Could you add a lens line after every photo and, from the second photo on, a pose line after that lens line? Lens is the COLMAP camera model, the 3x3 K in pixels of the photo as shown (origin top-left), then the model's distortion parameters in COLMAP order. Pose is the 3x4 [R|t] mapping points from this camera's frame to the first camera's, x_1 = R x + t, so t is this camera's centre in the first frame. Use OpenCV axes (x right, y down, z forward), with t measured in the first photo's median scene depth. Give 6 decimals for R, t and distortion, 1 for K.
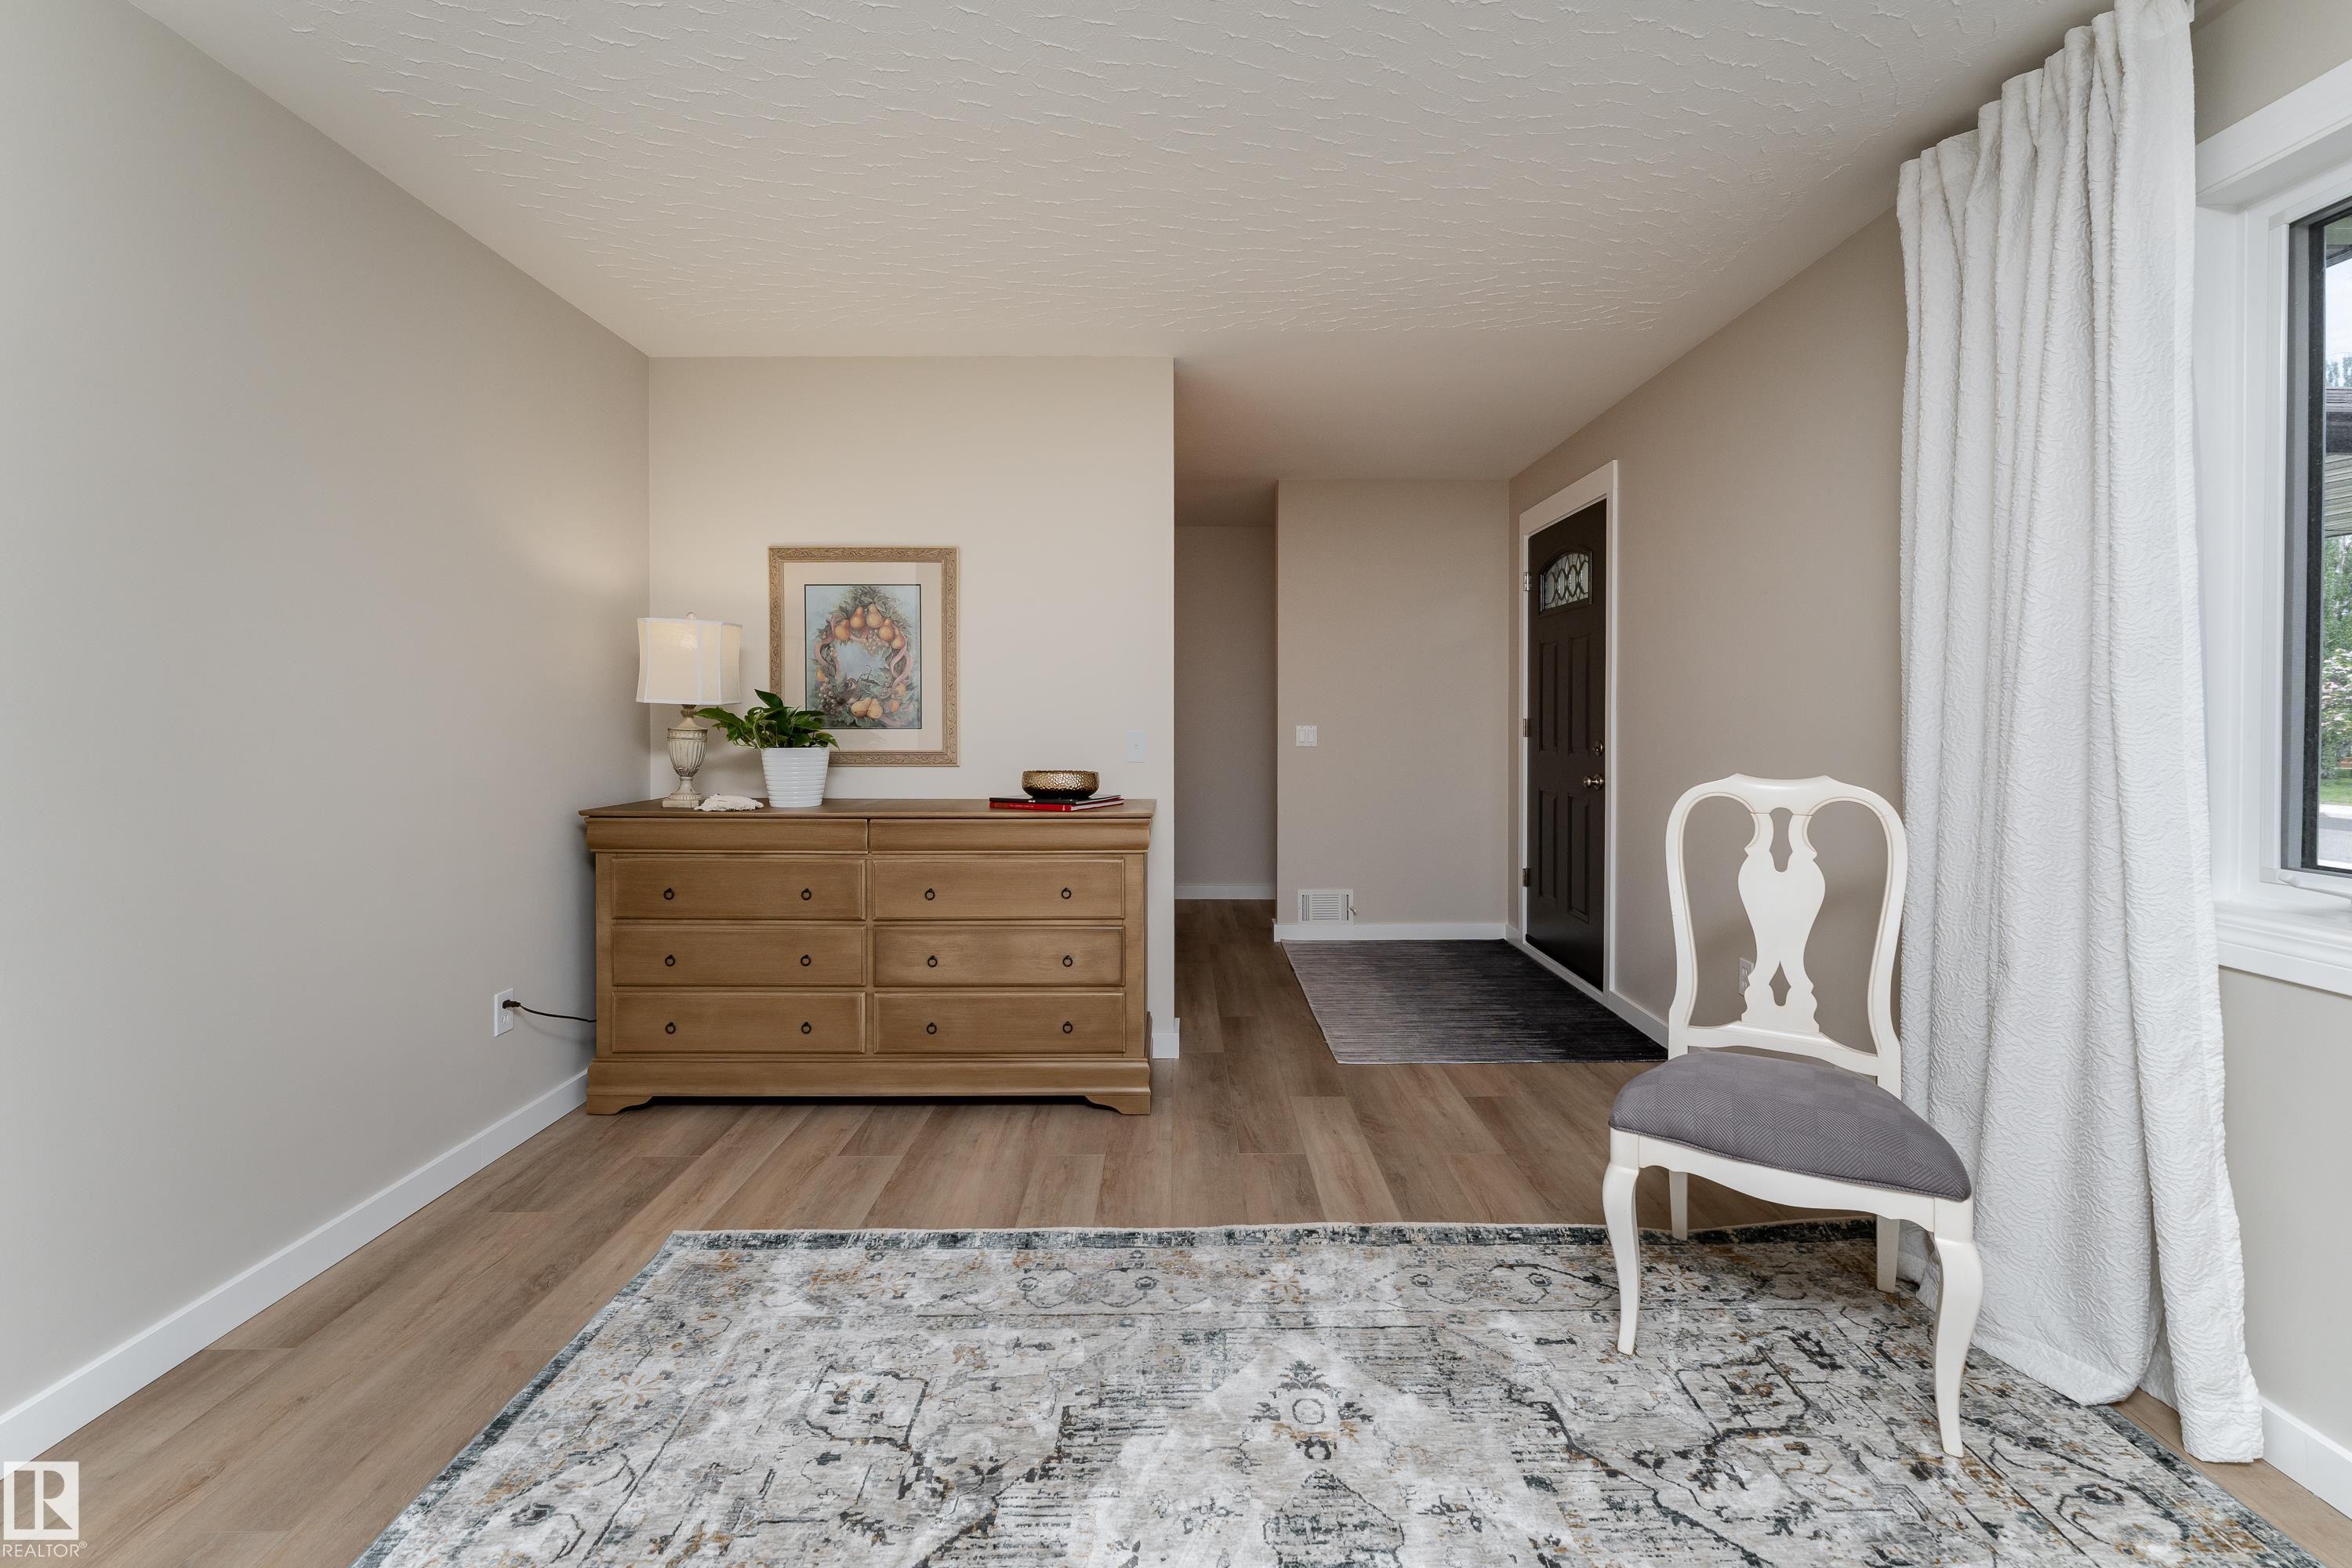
lens RADIAL K [[974.9, 0, 1174.6], [0, 974.9, 730.7], [0, 0, 1]] dist [-0.002596, -0.000117]
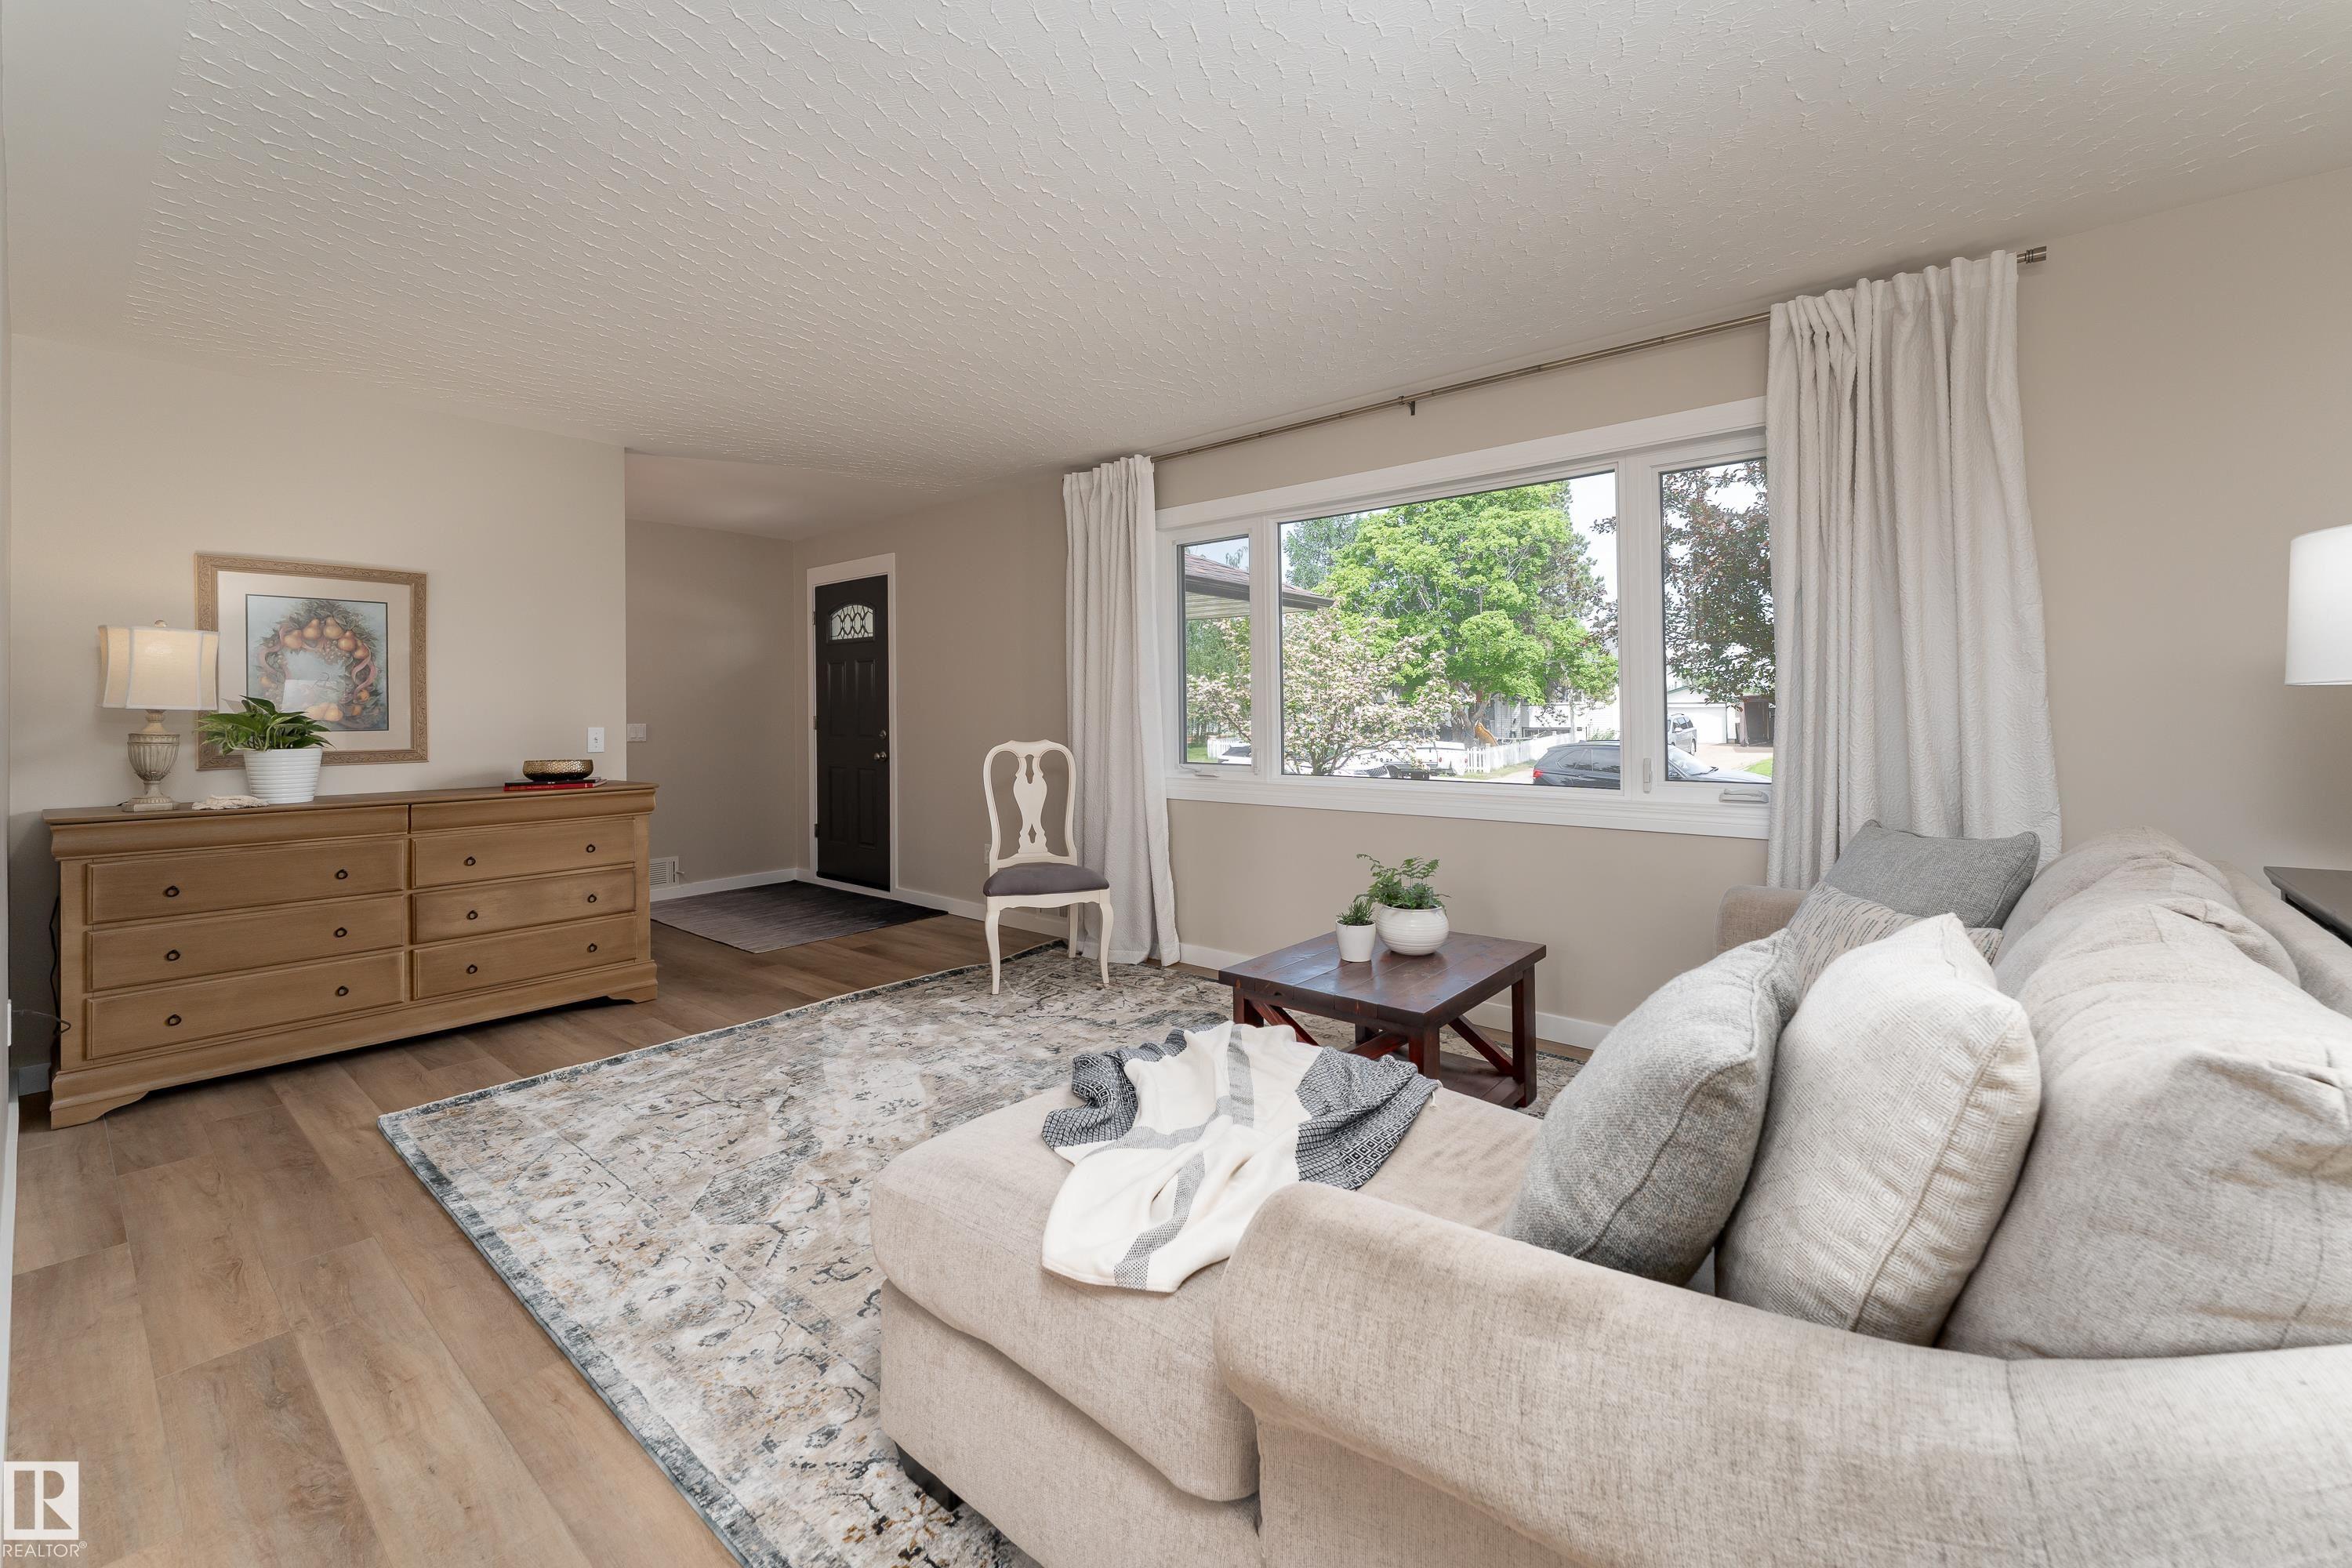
lens RADIAL K [[974.9, 0, 1176.9], [0, 974.9, 709.2], [0, 0, 1]] dist [-0.002596, -0.000117]
pose [[0.654036, -0.006034, 0.756440, -0.596142], [0.020534, 0.999741, -0.009780, 0.004328], [-0.756185, 0.021929, 0.653990, -0.497545]]
